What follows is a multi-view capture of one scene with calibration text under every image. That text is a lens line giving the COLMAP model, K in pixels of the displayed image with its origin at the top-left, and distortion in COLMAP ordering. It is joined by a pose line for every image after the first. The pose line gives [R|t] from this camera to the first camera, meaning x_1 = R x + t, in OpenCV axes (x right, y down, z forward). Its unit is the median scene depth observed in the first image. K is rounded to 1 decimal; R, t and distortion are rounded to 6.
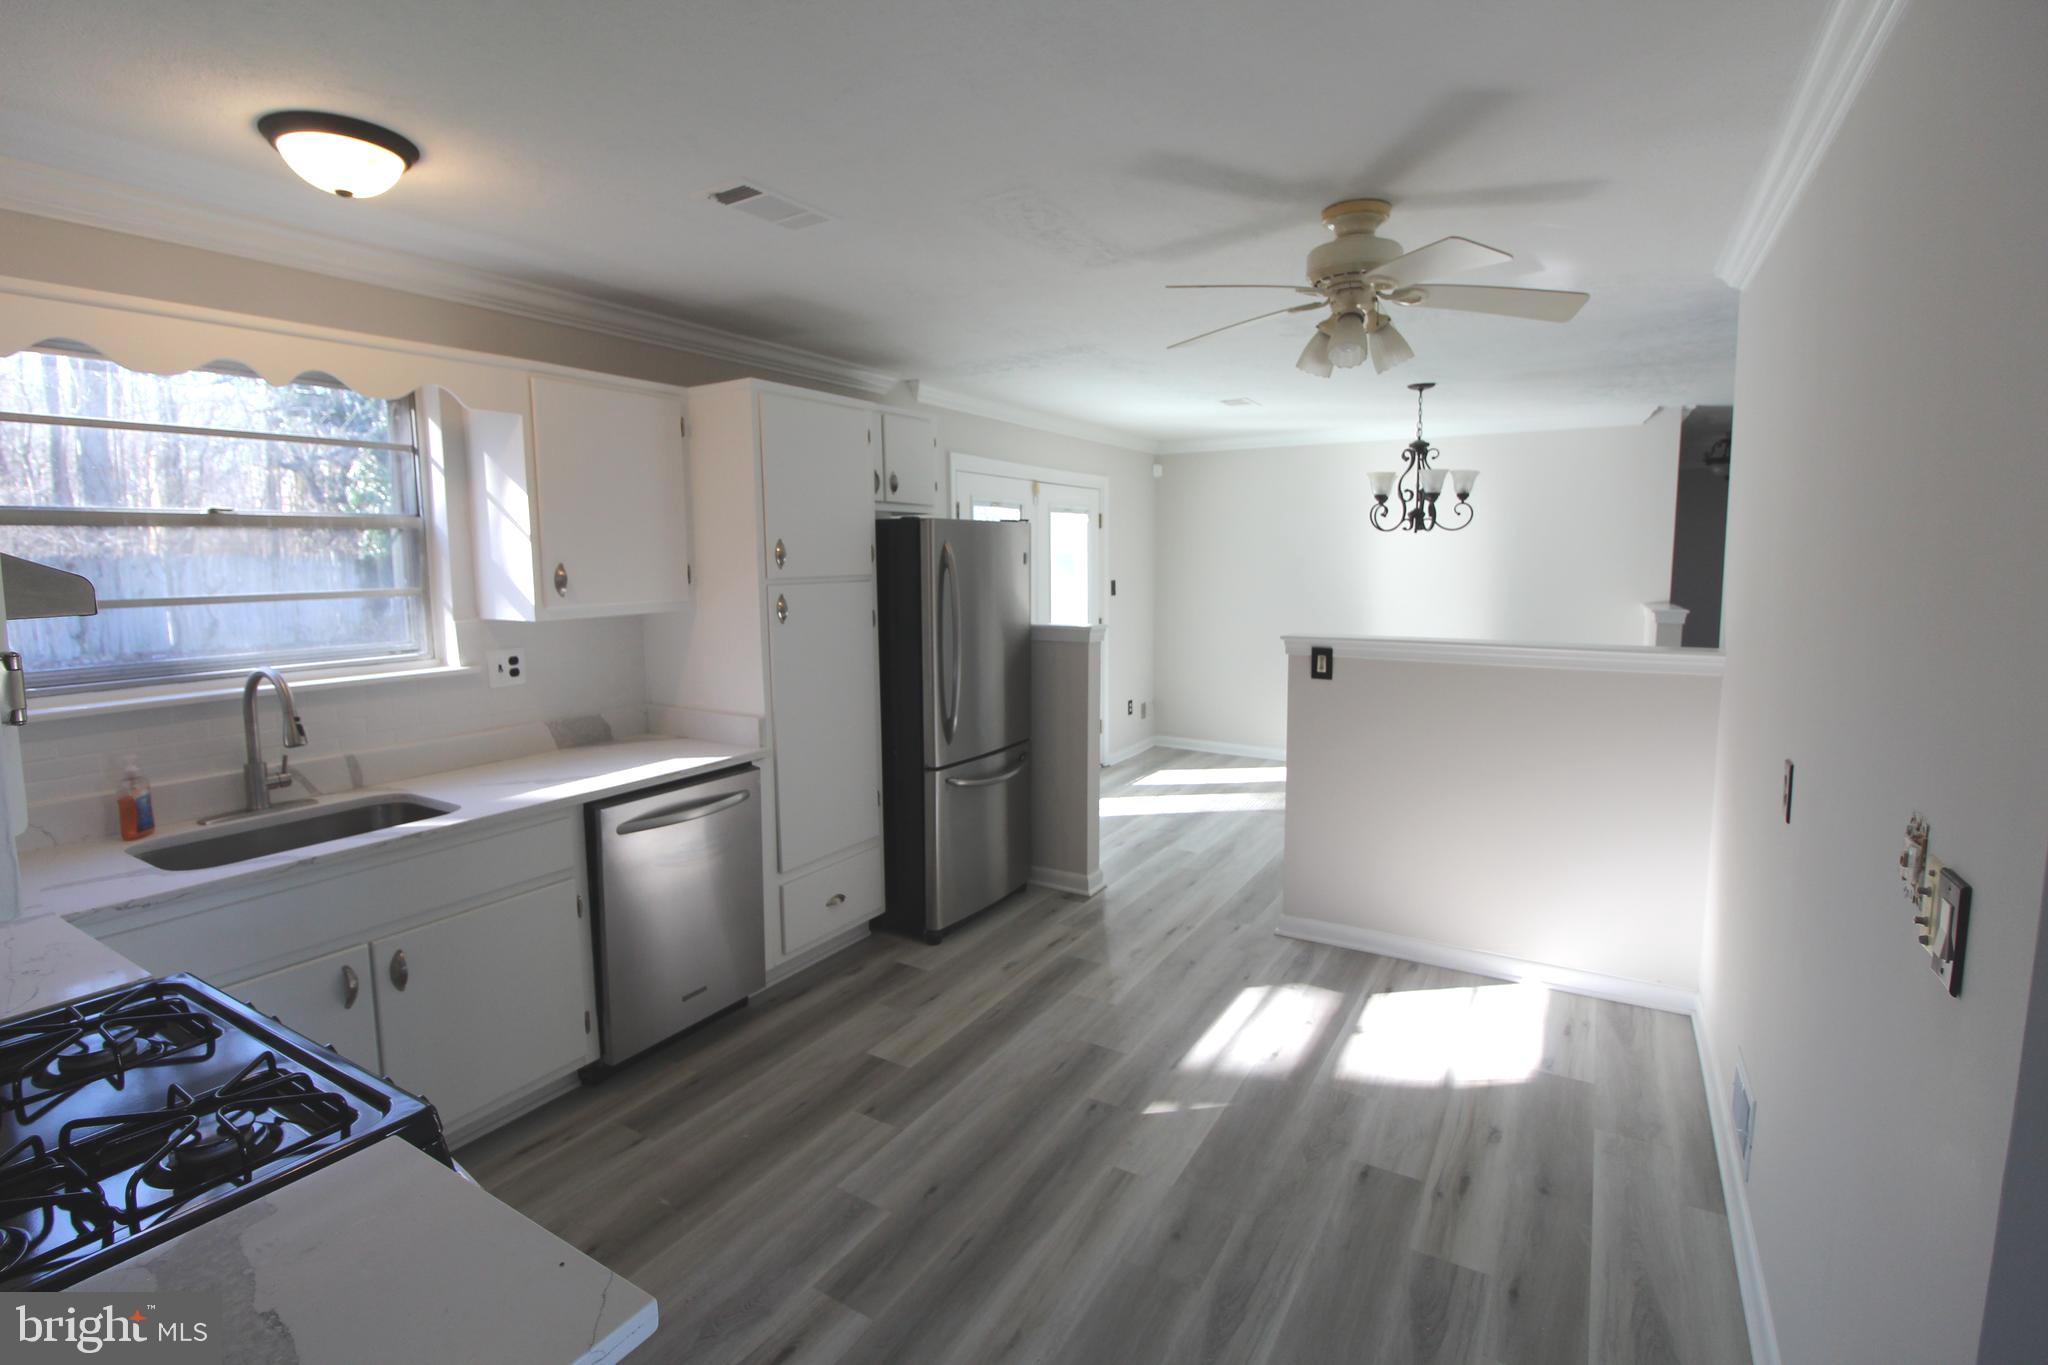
lens RADIAL K [[945.3, 0, 1023.6], [0, 945.3, 657.9], [0, 0, 1]] dist [-0.003077, -0.011014]
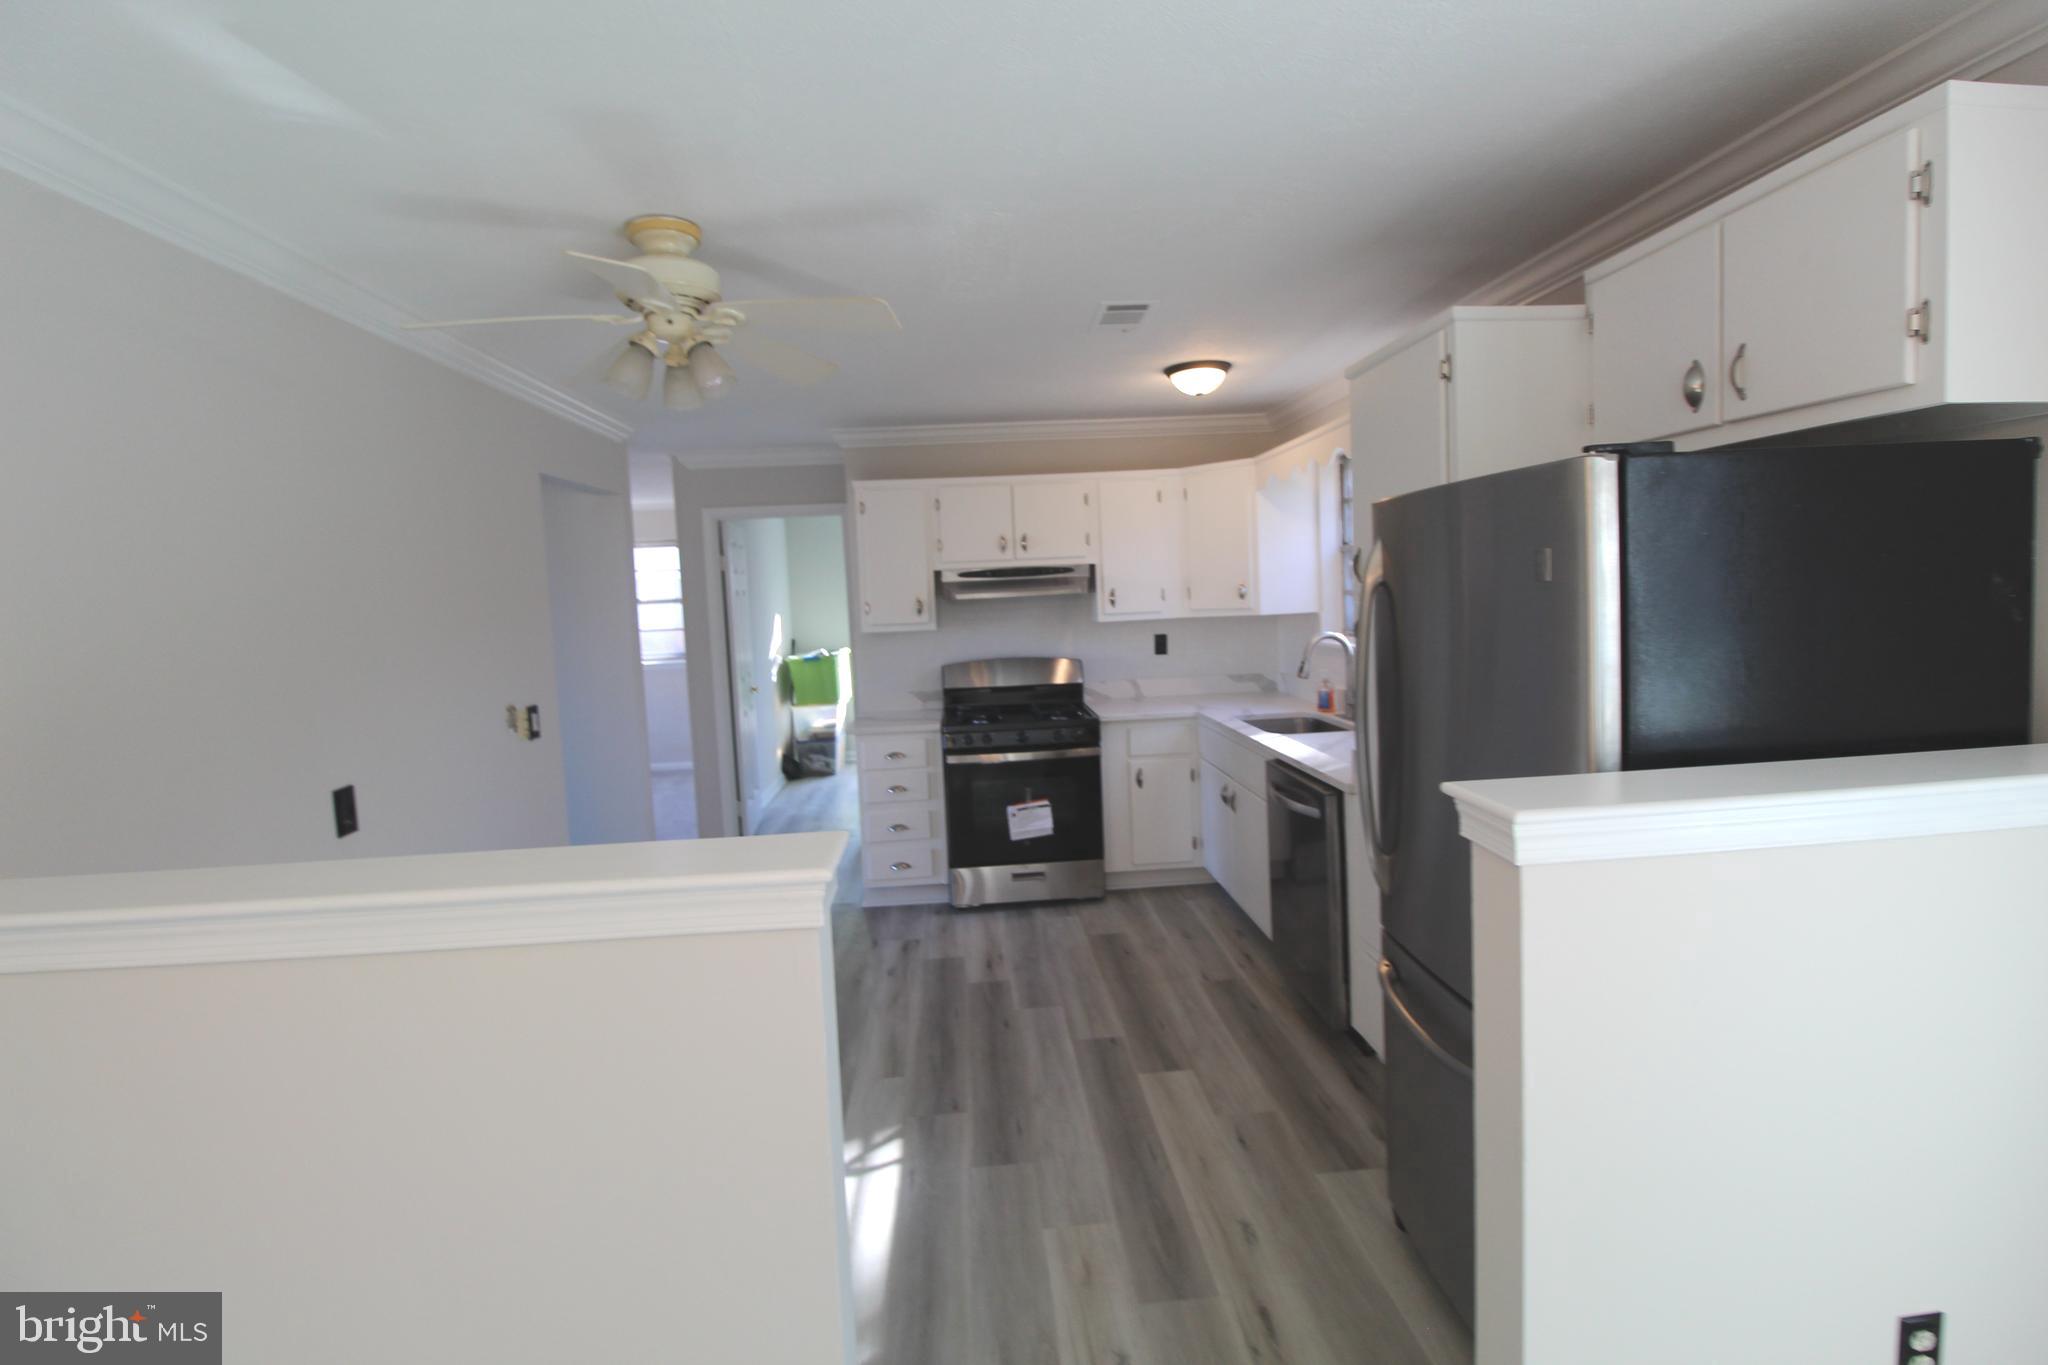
lens RADIAL K [[945.3, 0, 1022.3], [0, 945.3, 656.9], [0, 0, 1]] dist [-0.003077, -0.011014]
pose [[-0.816794, 0.085671, -0.570533, 0.473430], [-0.010129, 0.986631, 0.162654, -0.162126], [0.576841, 0.138634, -0.805007, 1.508127]]
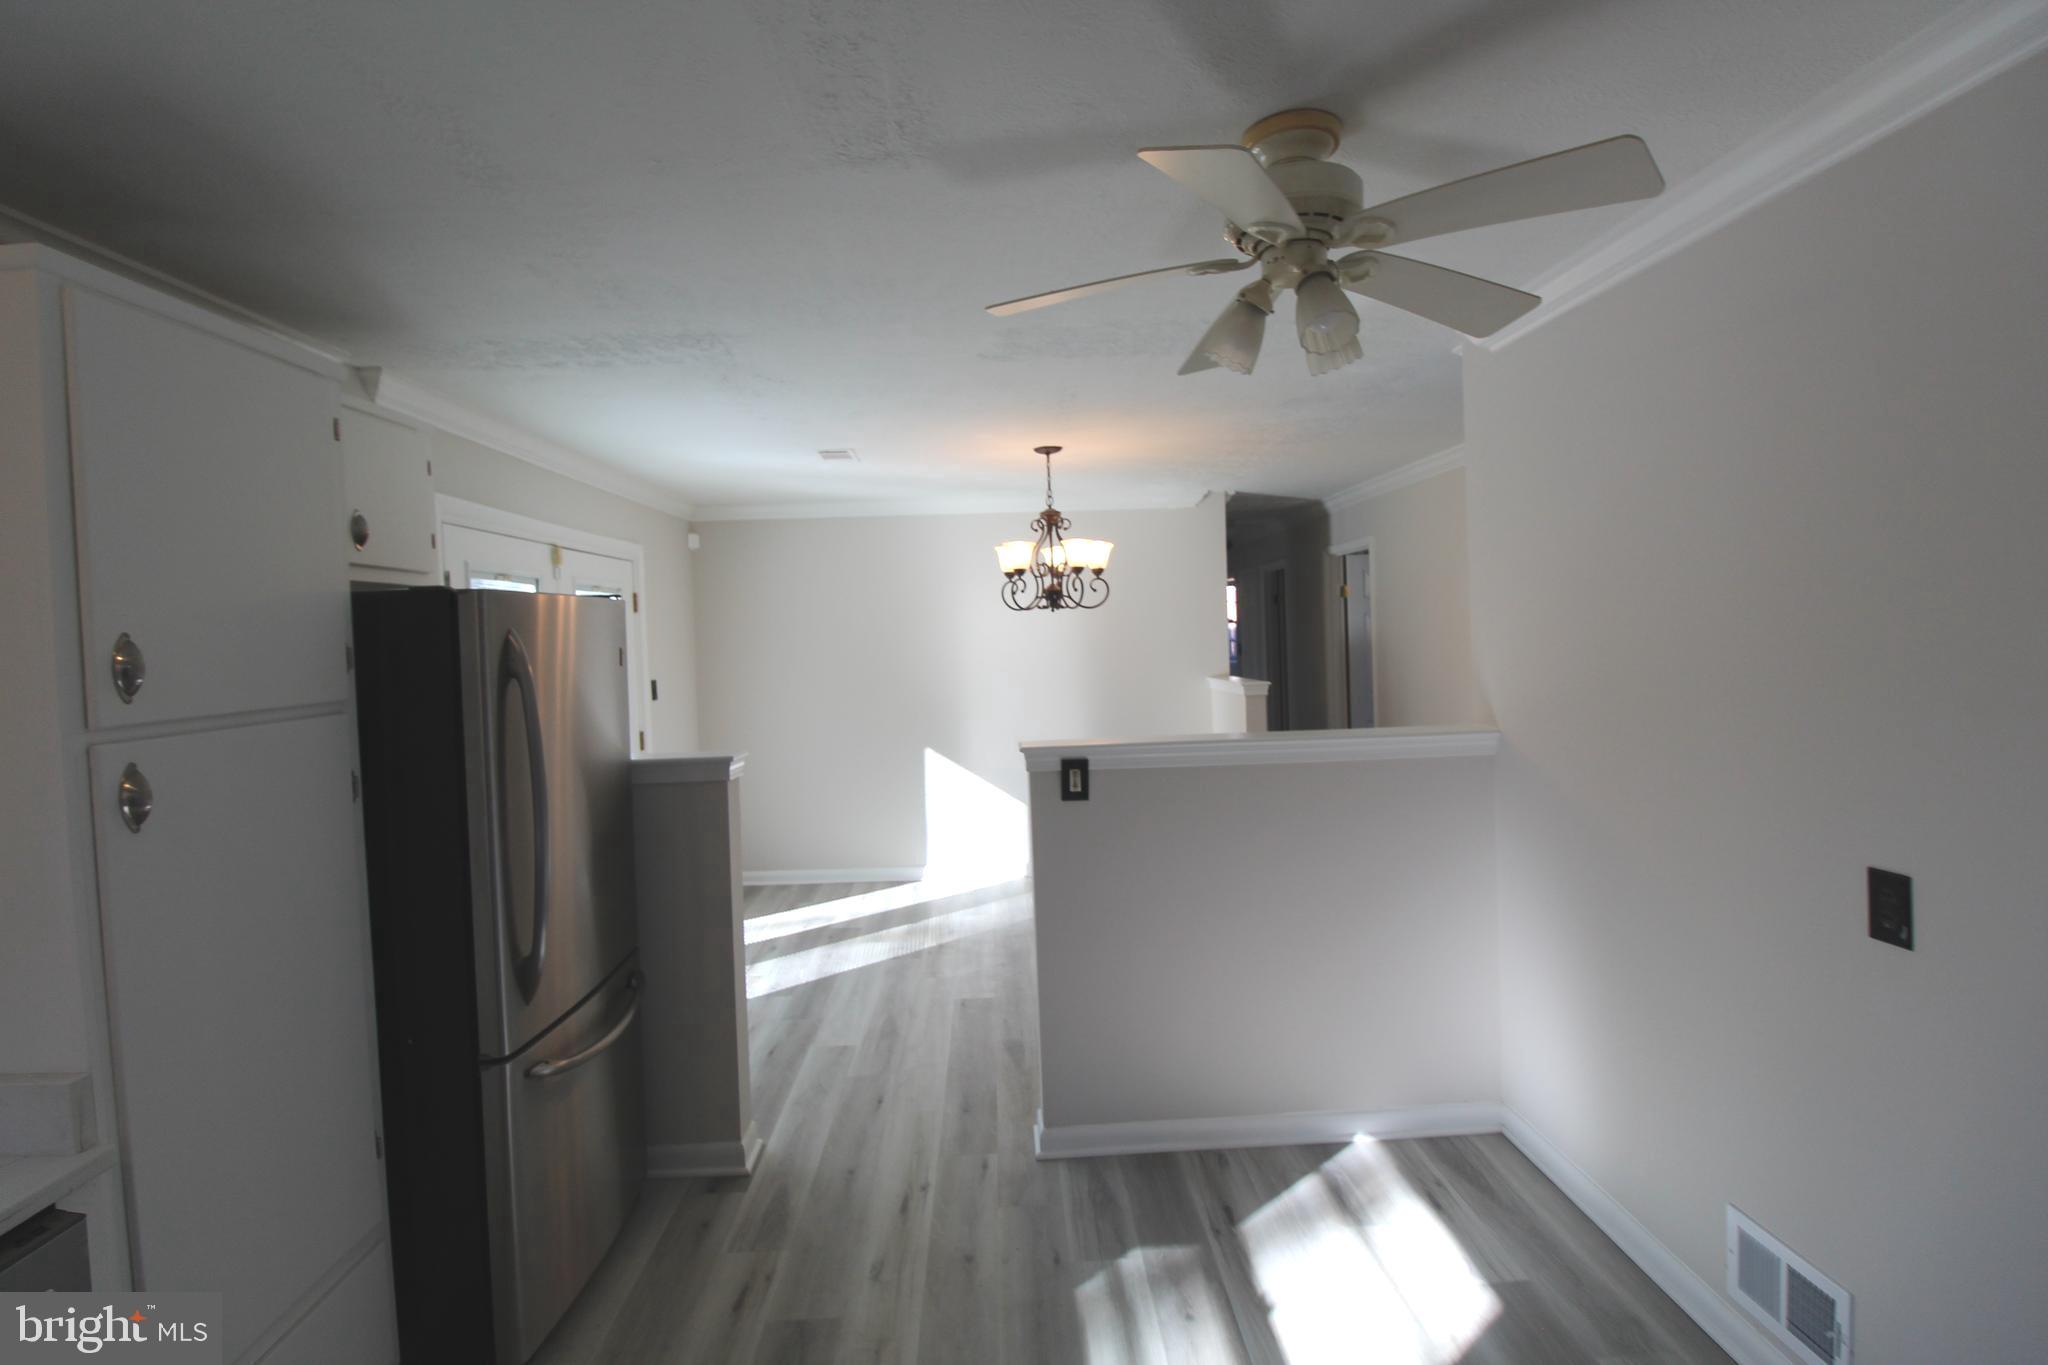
lens RADIAL K [[945.3, 0, 1021.2], [0, 945.3, 655.2], [0, 0, 1]] dist [-0.003077, -0.011014]
pose [[0.838162, -0.035817, 0.544245, -0.148160], [0.087104, 0.993825, -0.068740, -0.051721], [-0.538422, 0.105021, 0.836106, 0.433774]]
